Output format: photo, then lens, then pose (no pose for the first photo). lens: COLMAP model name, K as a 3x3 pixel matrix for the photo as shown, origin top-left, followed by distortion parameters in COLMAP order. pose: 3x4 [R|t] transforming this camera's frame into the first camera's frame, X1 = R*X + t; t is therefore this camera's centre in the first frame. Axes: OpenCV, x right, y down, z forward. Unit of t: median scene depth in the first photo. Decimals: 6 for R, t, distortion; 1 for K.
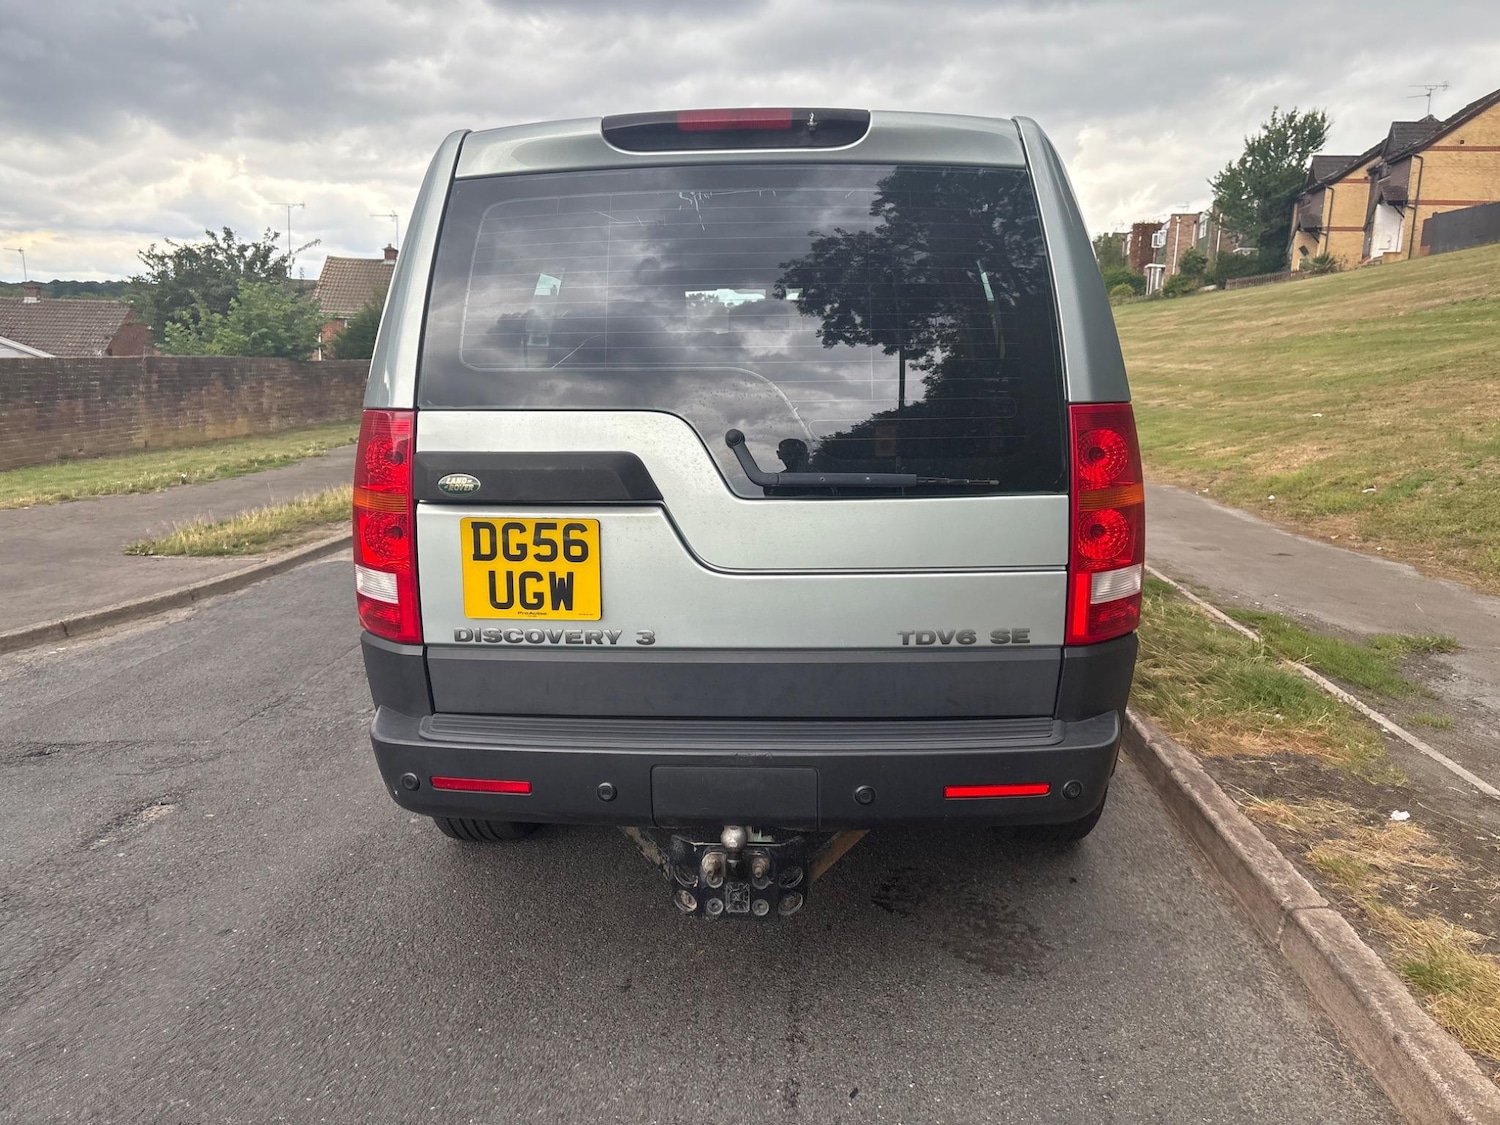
lens RADIAL K [[1143.9, 0, 741.4], [0, 1143.9, 531.0], [0, 0, 1]] dist [0.062903, -0.072875]
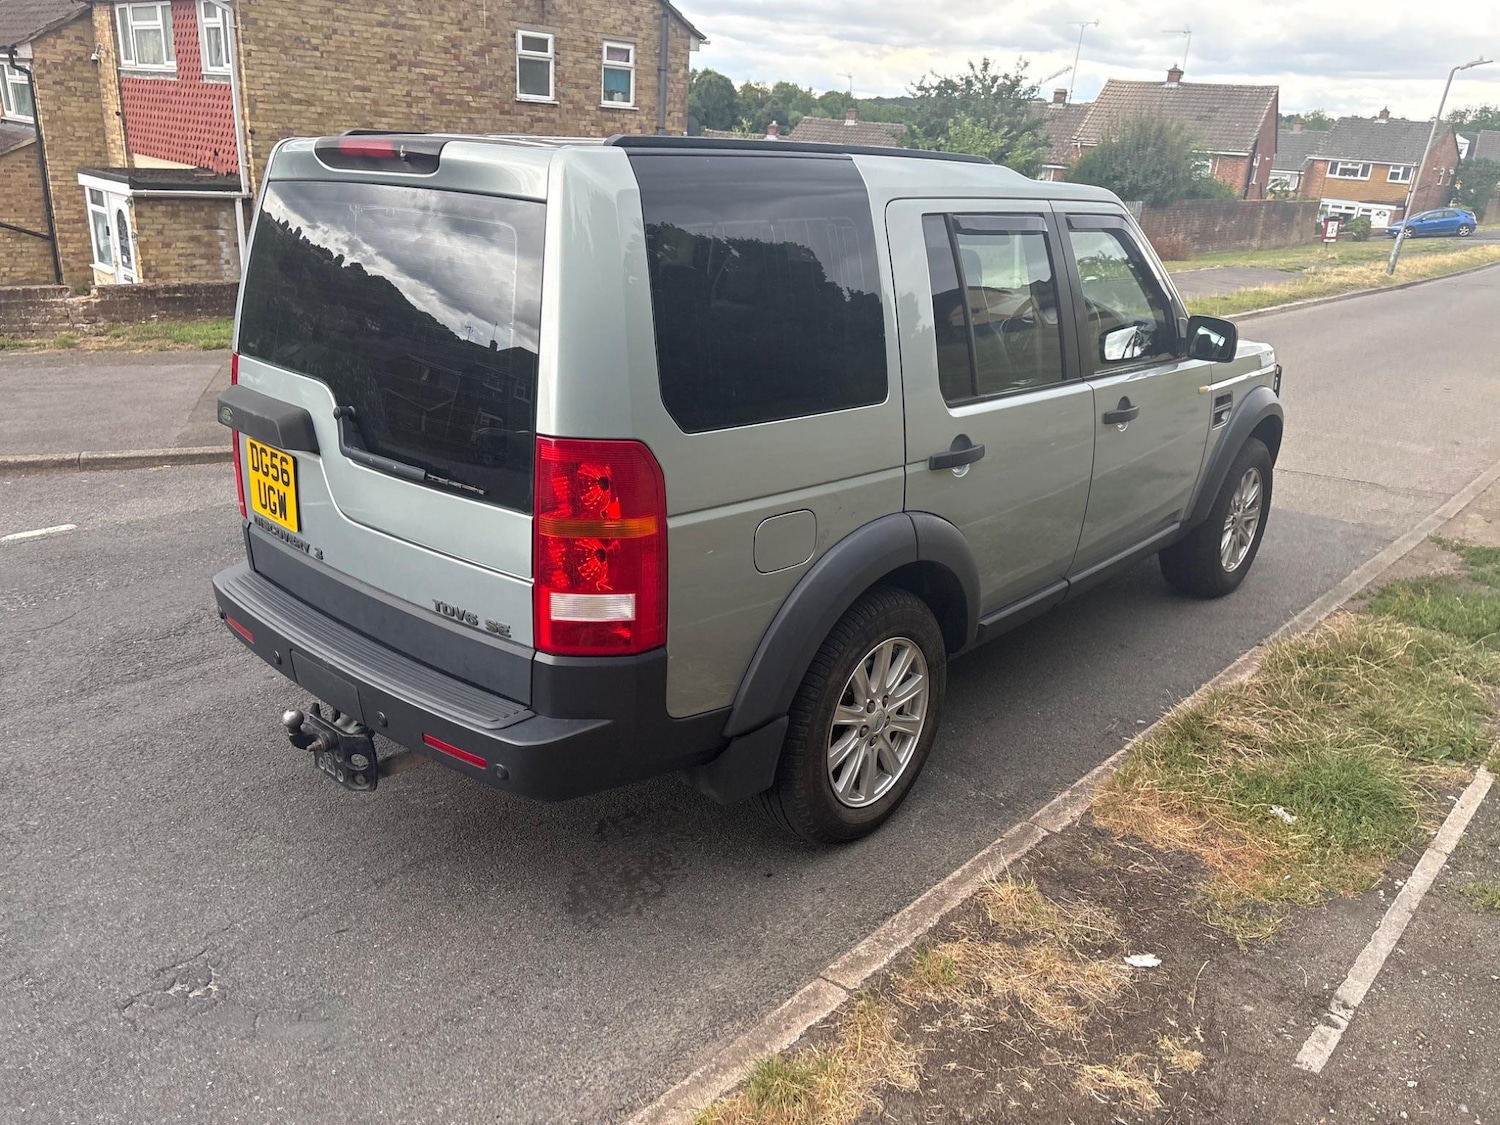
lens RADIAL K [[1142.8, 0, 752.7], [0, 1142.8, 565.5], [0, 0, 1]] dist [0.050123, -0.047997]
pose [[0.790221, 0.234449, -0.566202, 0.692522], [-0.133801, 0.967641, 0.213934, -0.157179], [0.598037, -0.093297, 0.796020, 0.181801]]
